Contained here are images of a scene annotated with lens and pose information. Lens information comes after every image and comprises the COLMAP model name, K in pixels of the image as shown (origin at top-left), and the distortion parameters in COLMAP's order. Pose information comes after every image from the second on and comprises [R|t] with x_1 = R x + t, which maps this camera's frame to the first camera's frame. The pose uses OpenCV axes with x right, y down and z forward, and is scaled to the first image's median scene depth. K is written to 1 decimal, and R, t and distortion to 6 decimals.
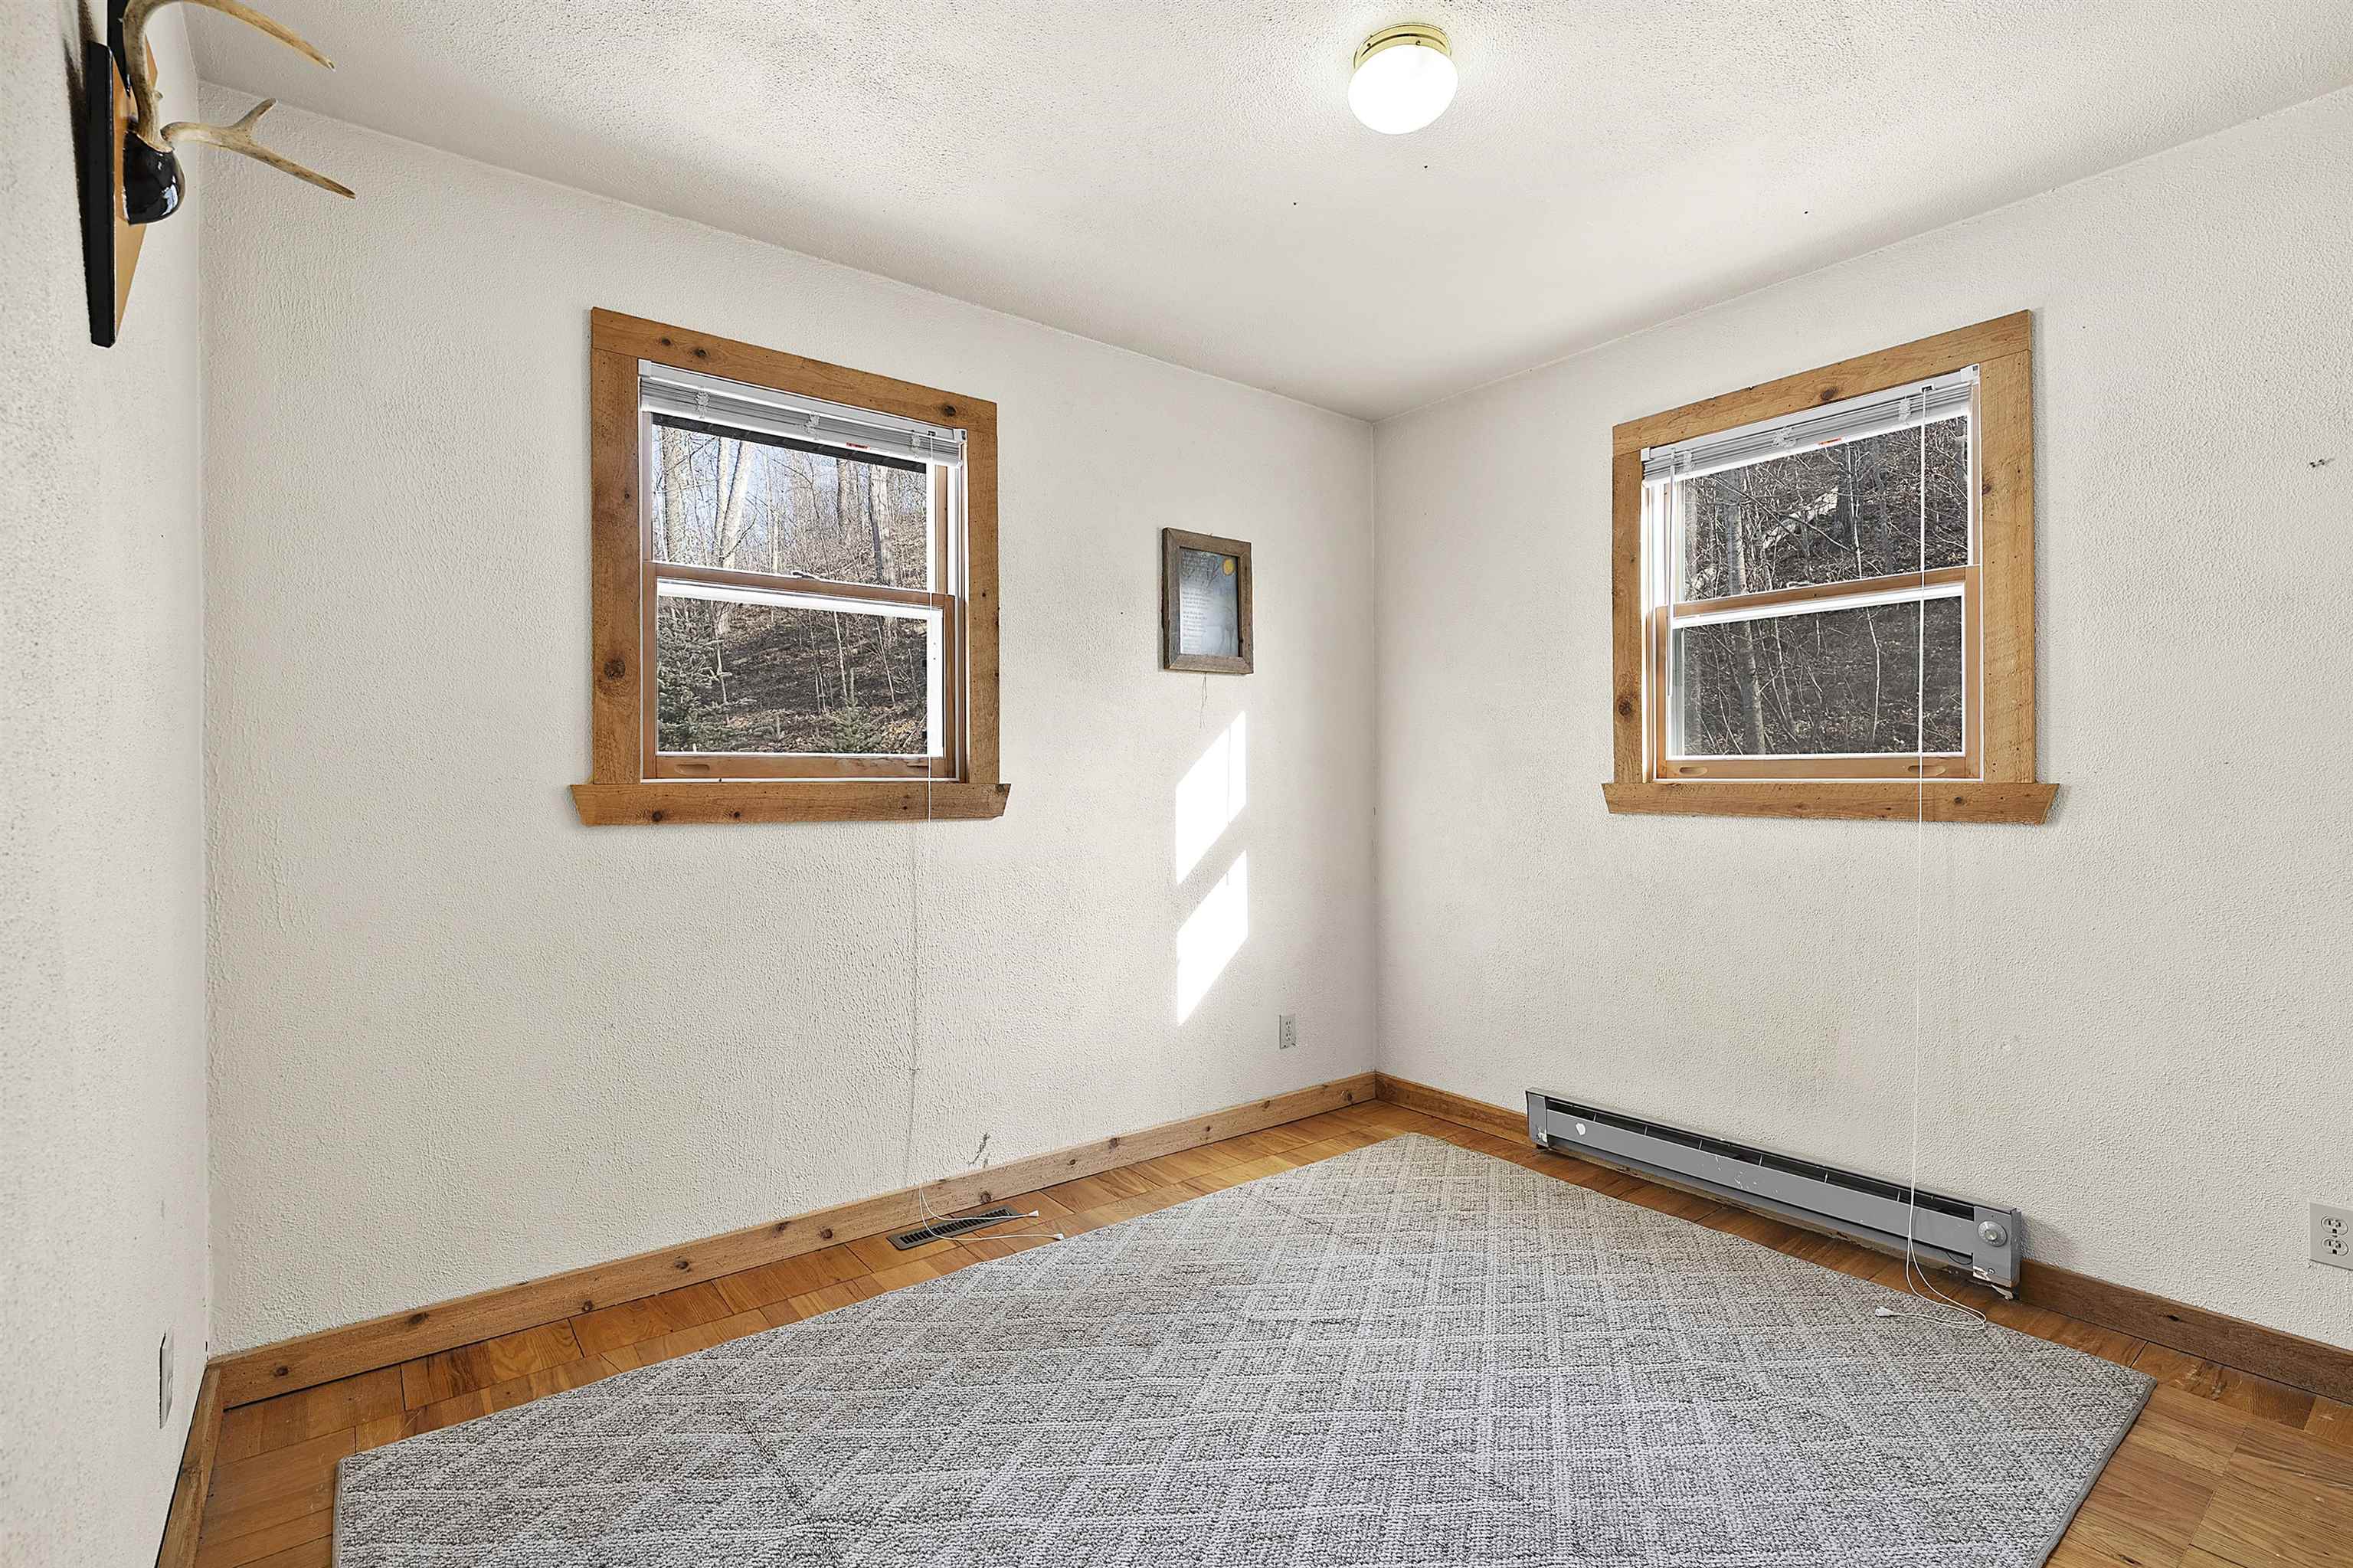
lens RADIAL K [[1047.7, 0, 1178.3], [0, 1047.7, 777.2], [0, 0, 1]] dist [-0.000701, -0.000319]
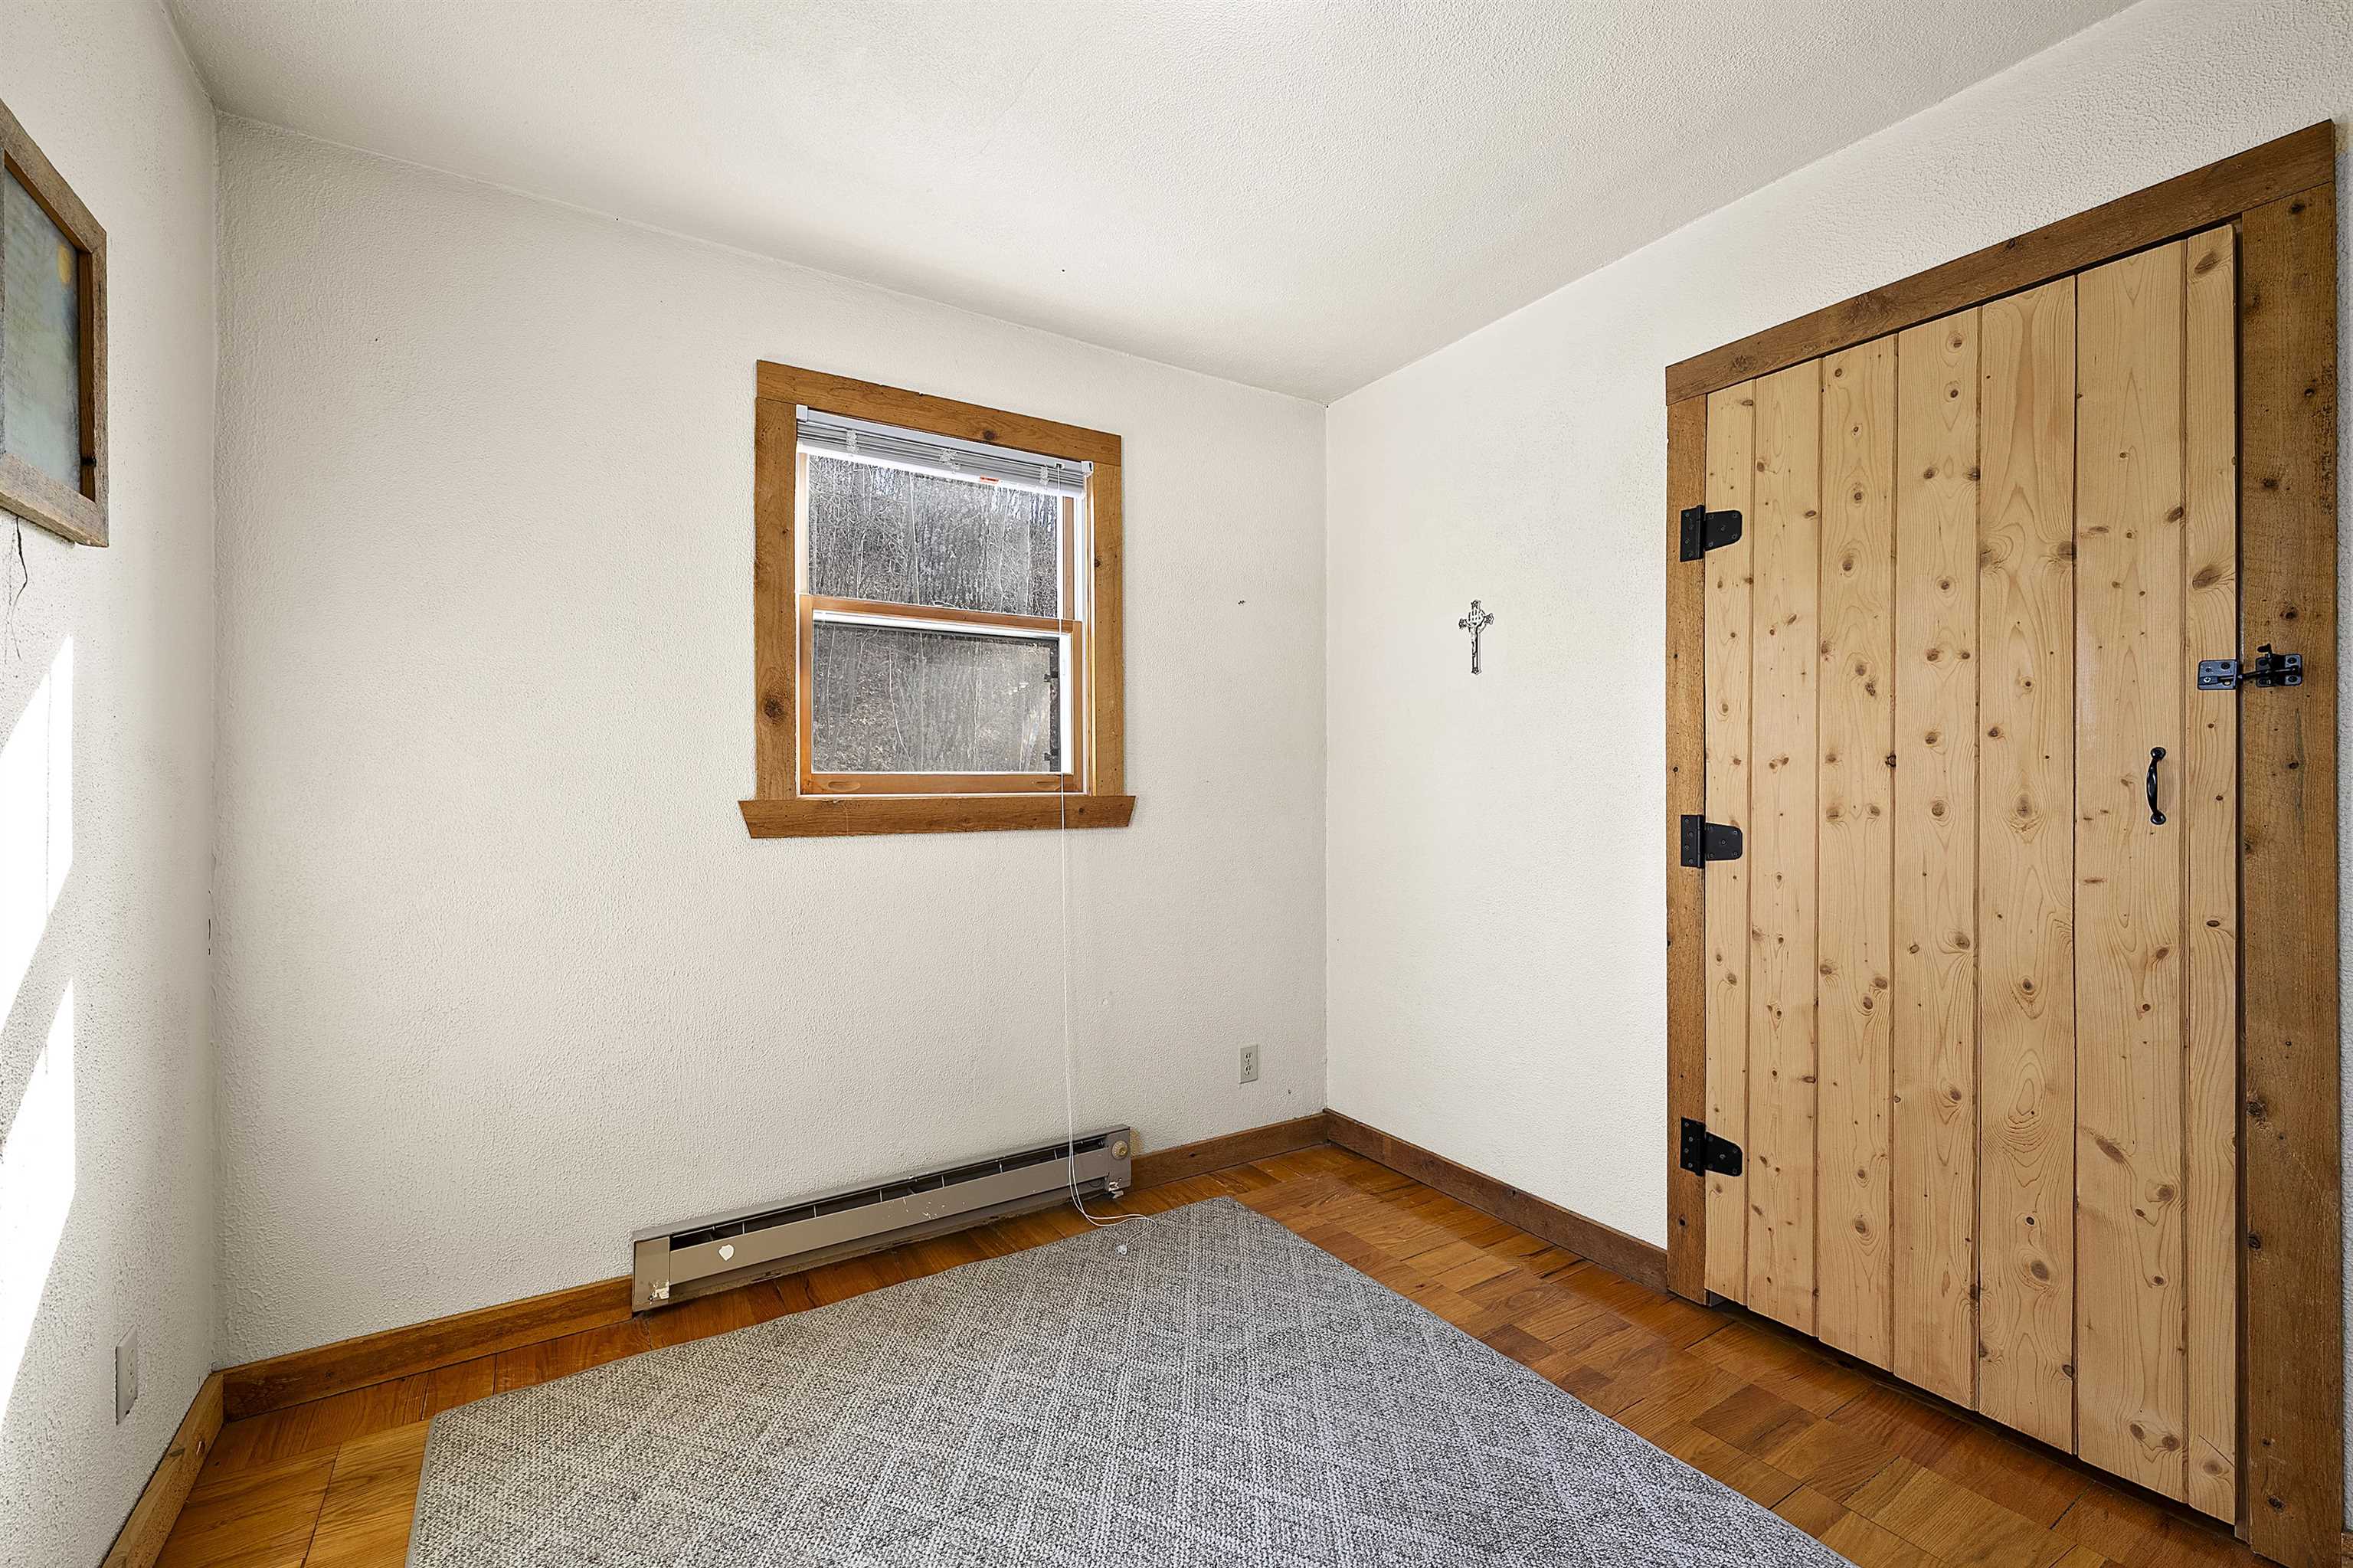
lens RADIAL K [[1019.9, 0, 1077.9], [0, 1019.9, 779.2], [0, 0, 1]] dist [-0.001147, -0.000198]
pose [[0.100467, 0.009408, 0.994896, -0.350144], [0.003649, 0.999945, -0.009824, -0.002265], [-0.994934, 0.004617, 0.100428, 0.696042]]
